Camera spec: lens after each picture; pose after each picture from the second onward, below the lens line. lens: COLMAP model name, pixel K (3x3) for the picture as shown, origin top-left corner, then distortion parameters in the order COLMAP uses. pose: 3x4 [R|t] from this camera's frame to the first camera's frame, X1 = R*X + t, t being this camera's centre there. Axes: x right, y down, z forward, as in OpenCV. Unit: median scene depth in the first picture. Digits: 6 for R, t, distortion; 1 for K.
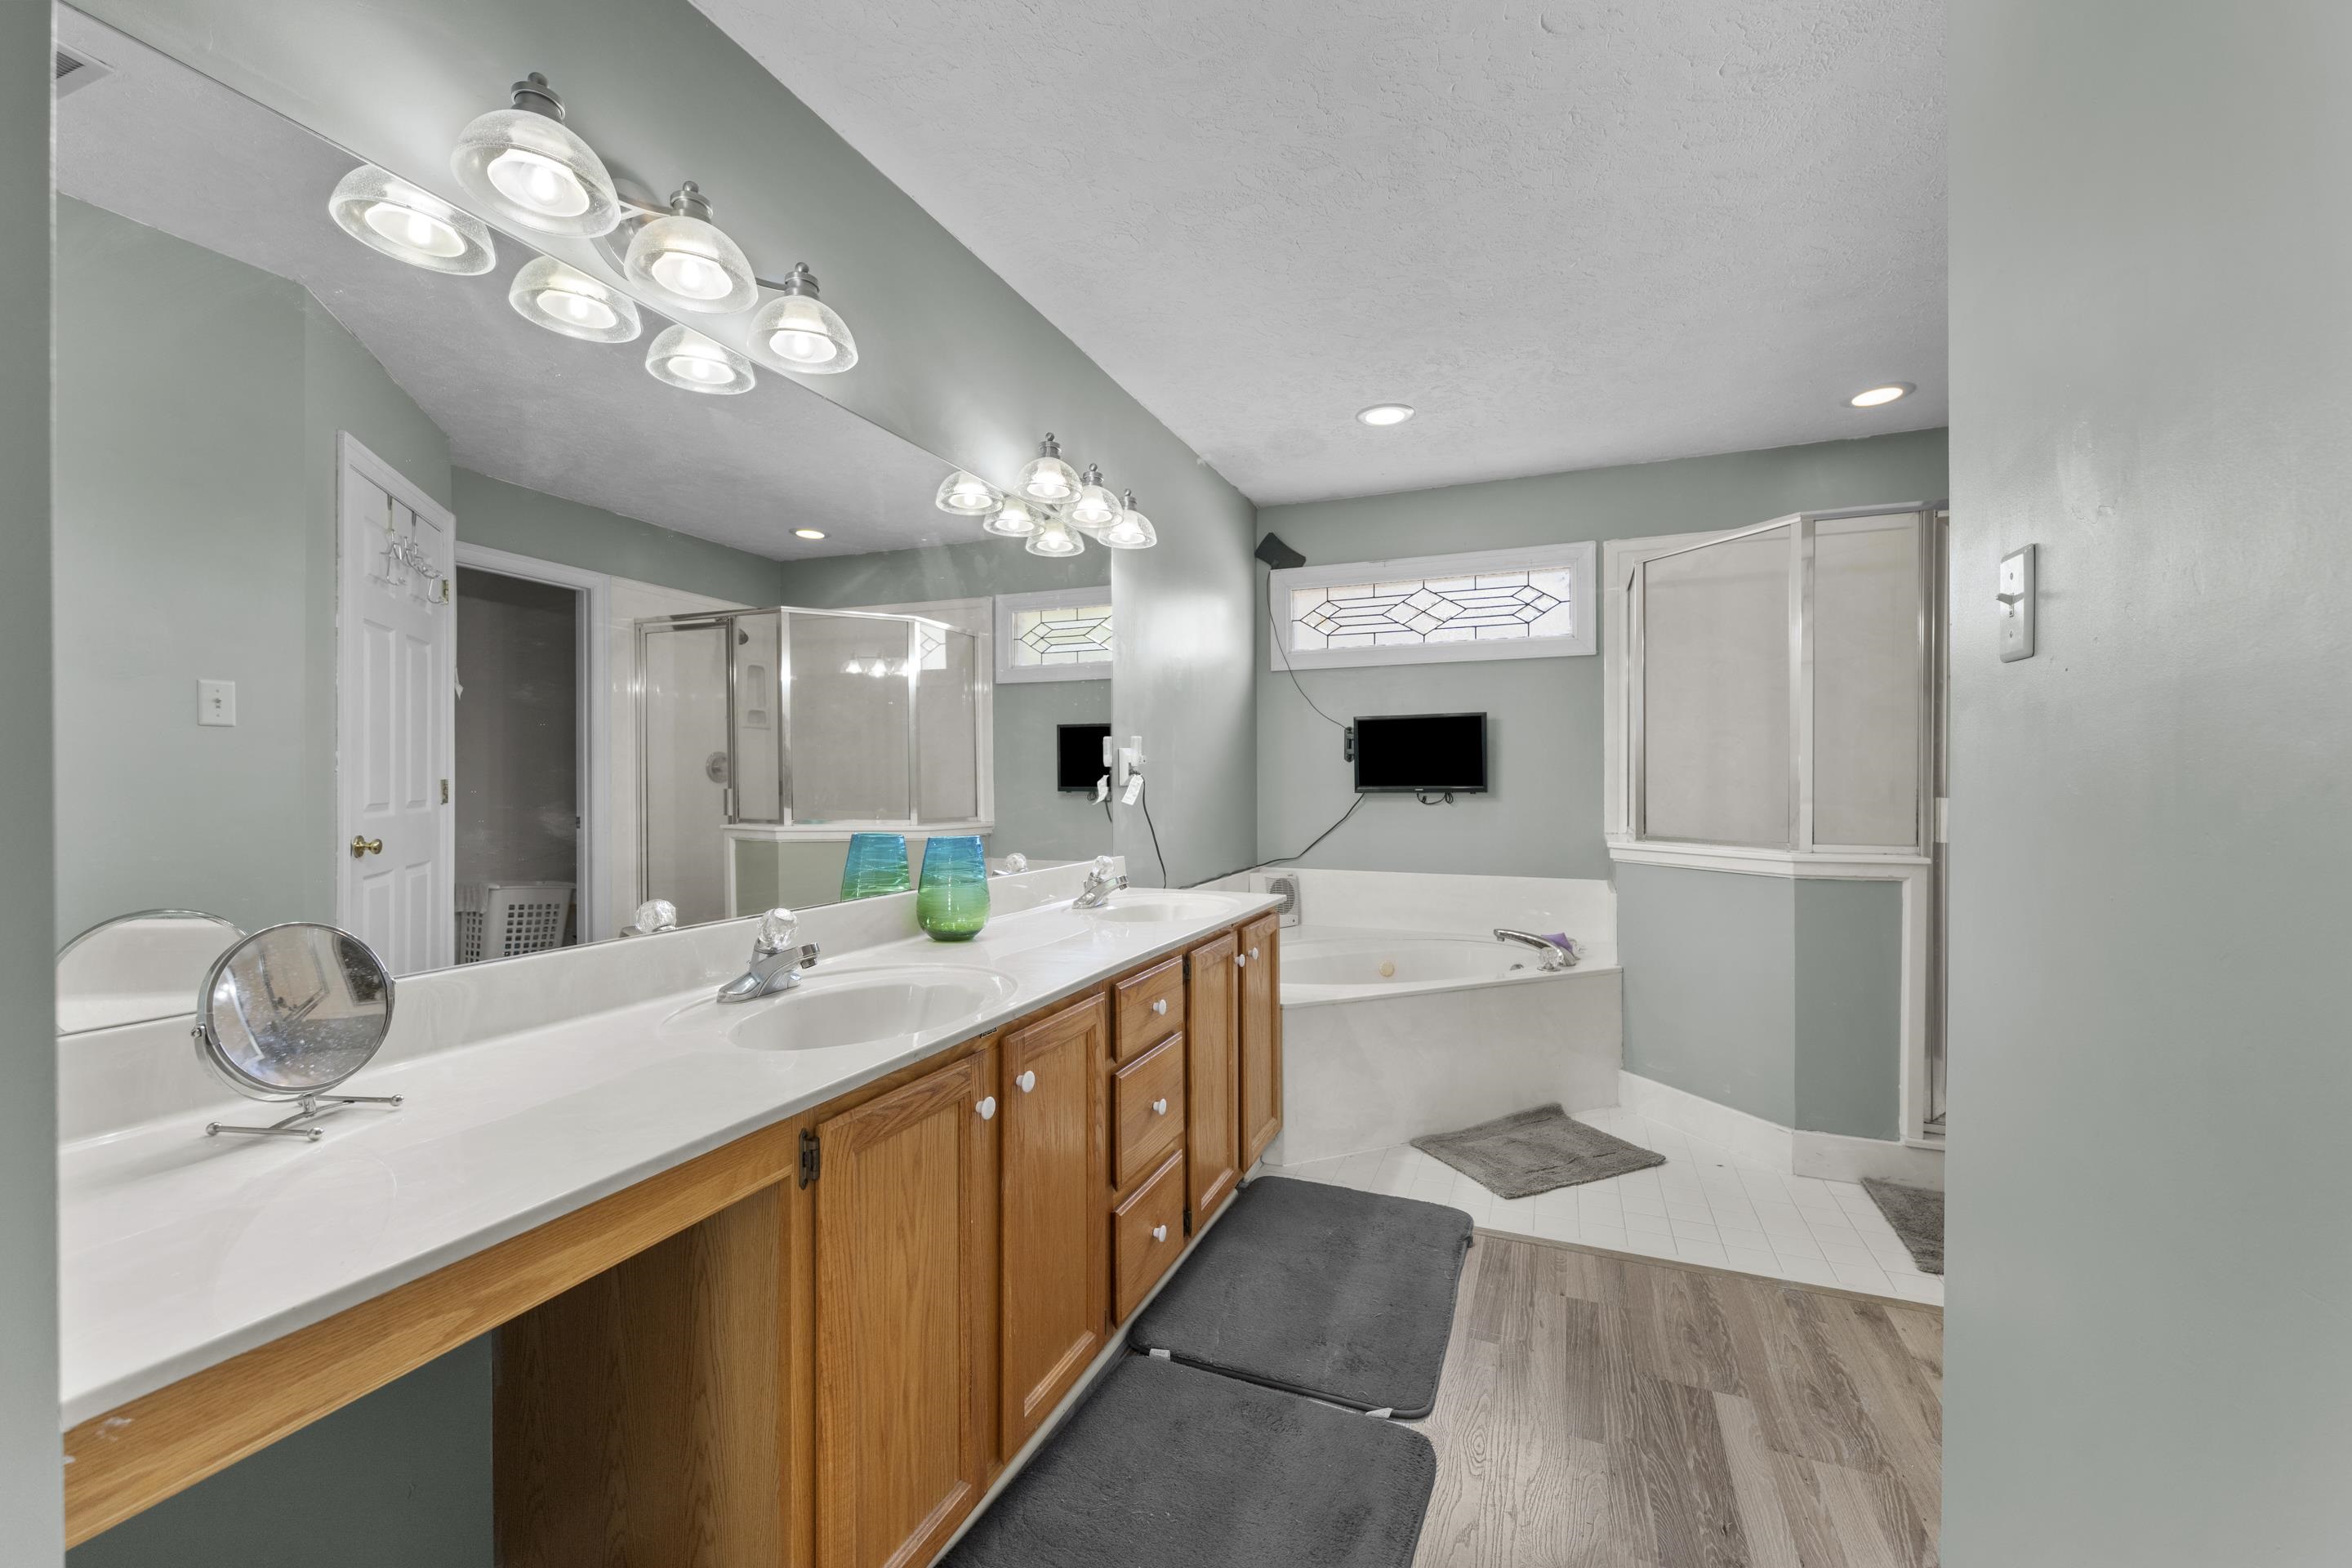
lens RADIAL K [[949.6, 0, 1166.9], [0, 949.6, 777.7], [0, 0, 1]] dist [0.001077, 0.000063]
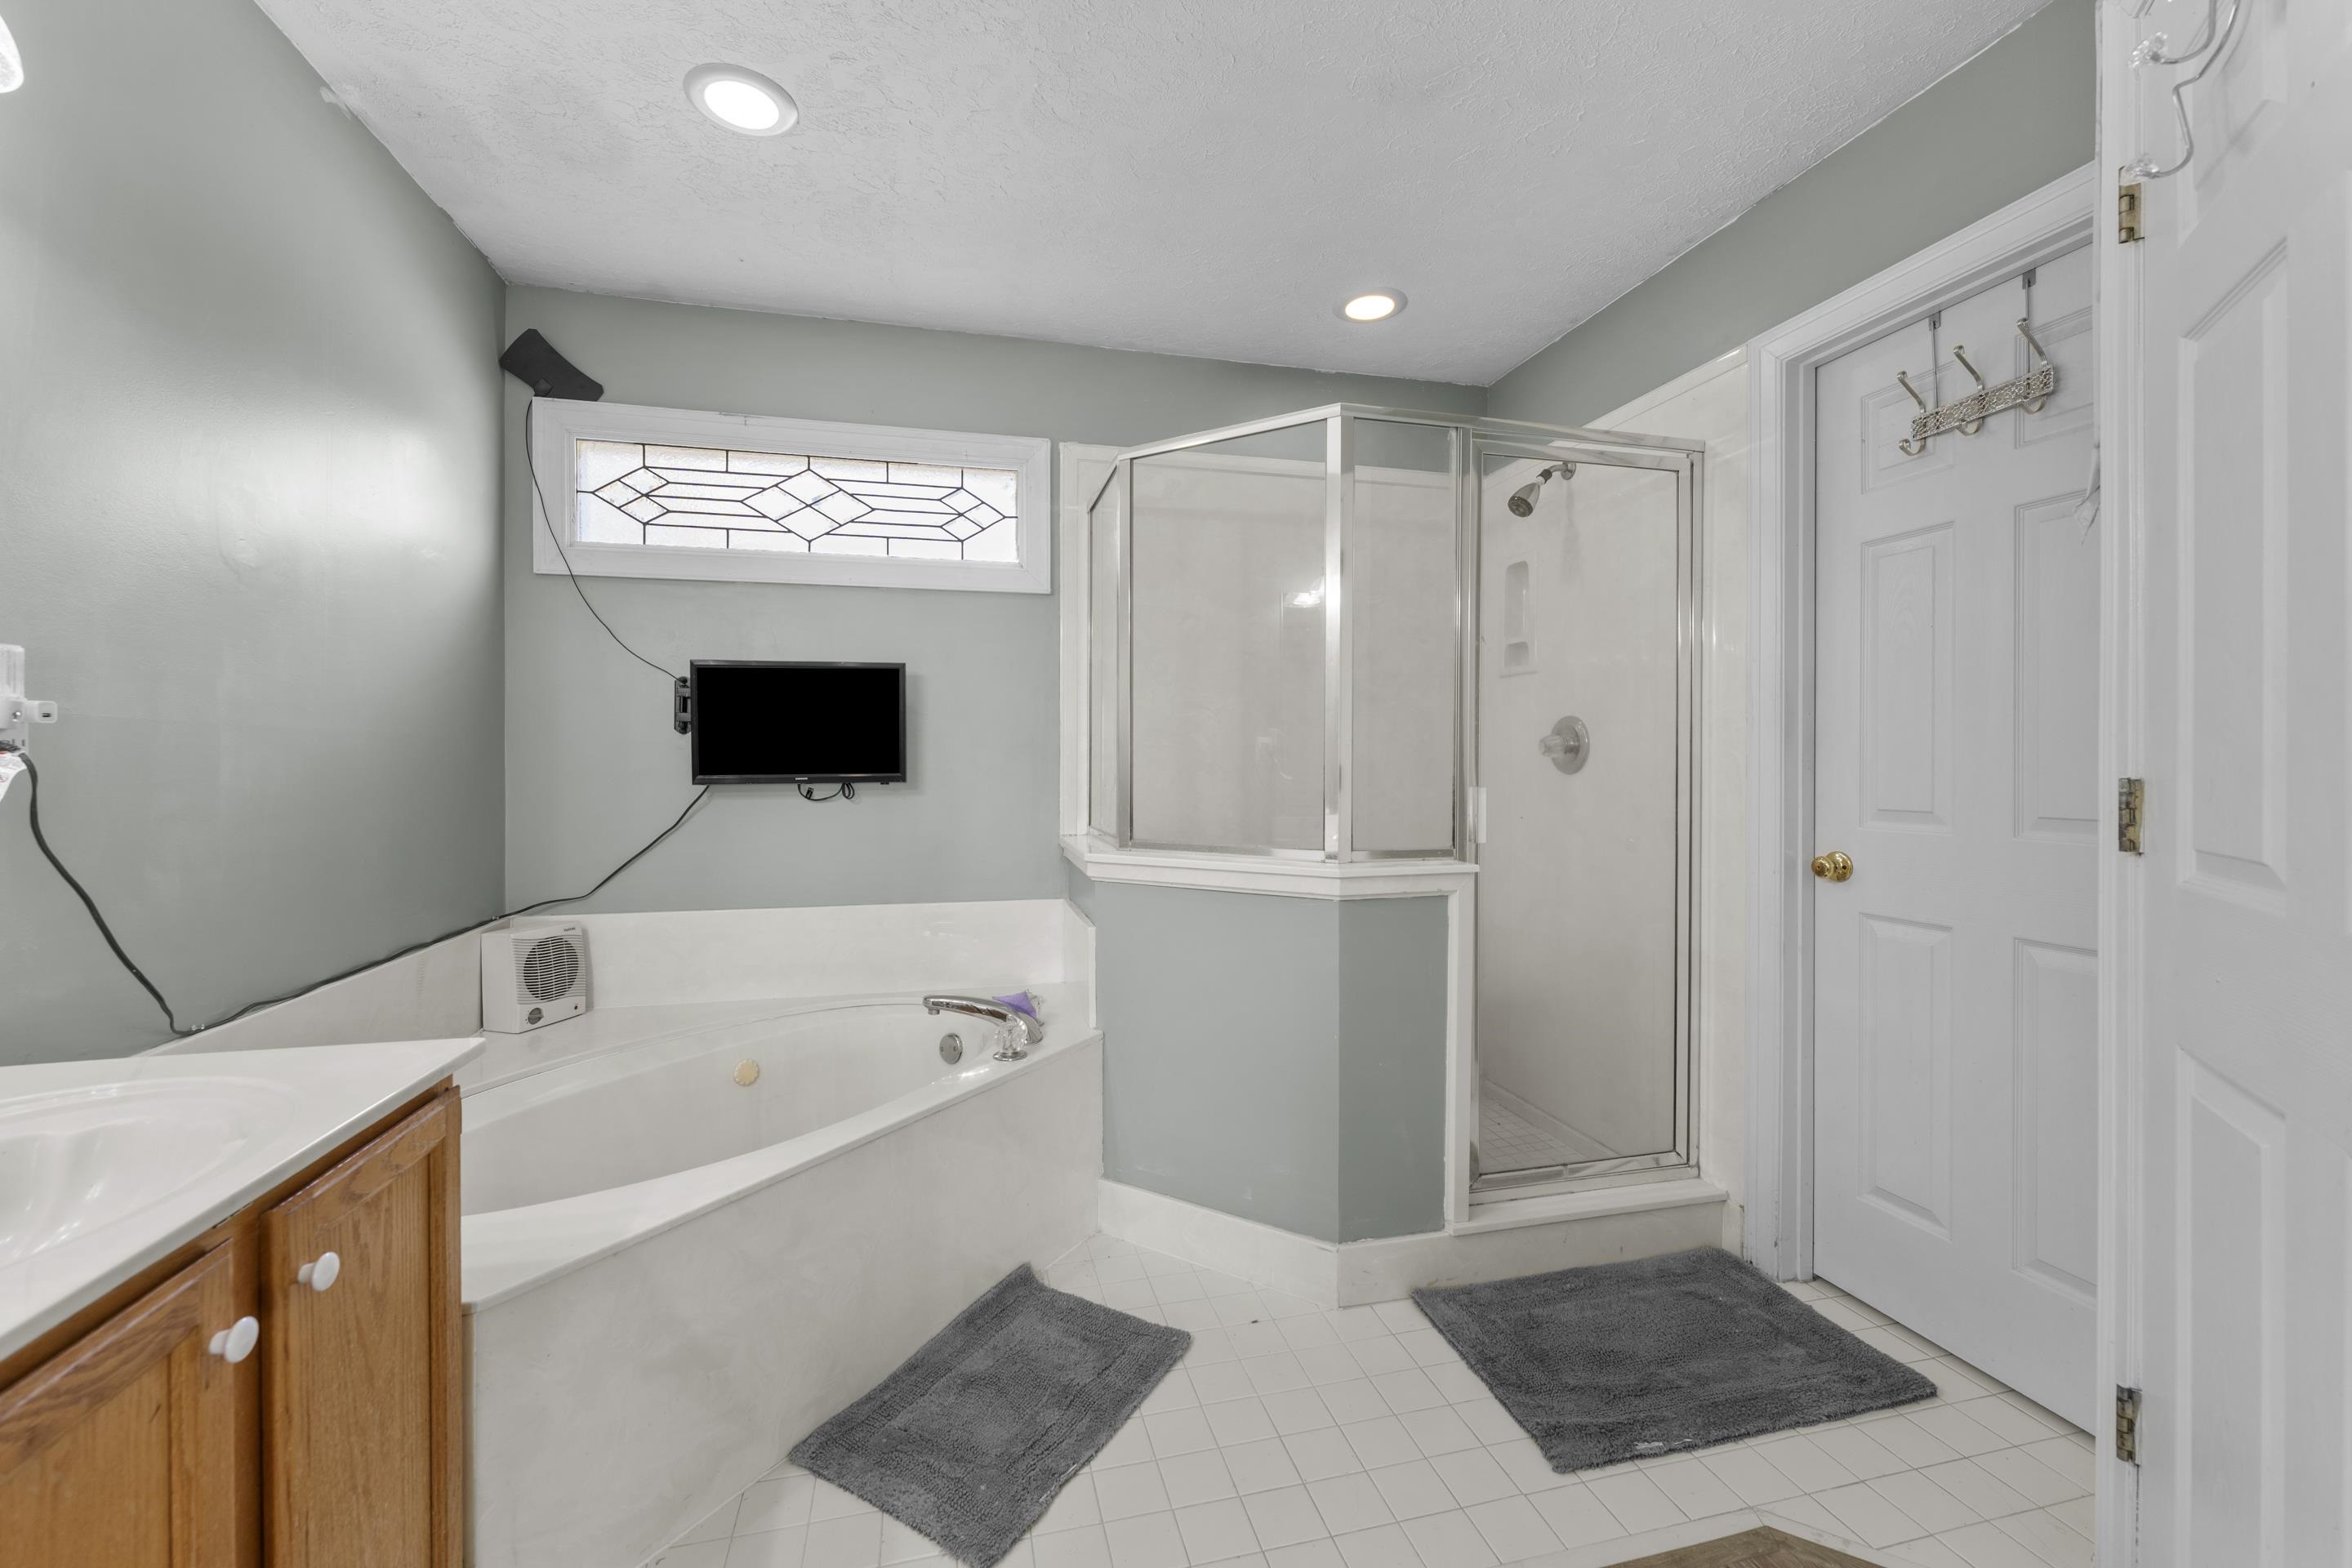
lens RADIAL K [[949.6, 0, 1168.8], [0, 949.6, 760.4], [0, 0, 1]] dist [0.001077, 0.000063]
pose [[0.803391, 0.000715, 0.595451, 0.085532], [-0.002498, 0.999995, 0.002170, -0.001895], [-0.595446, -0.003231, 0.803389, 0.348126]]
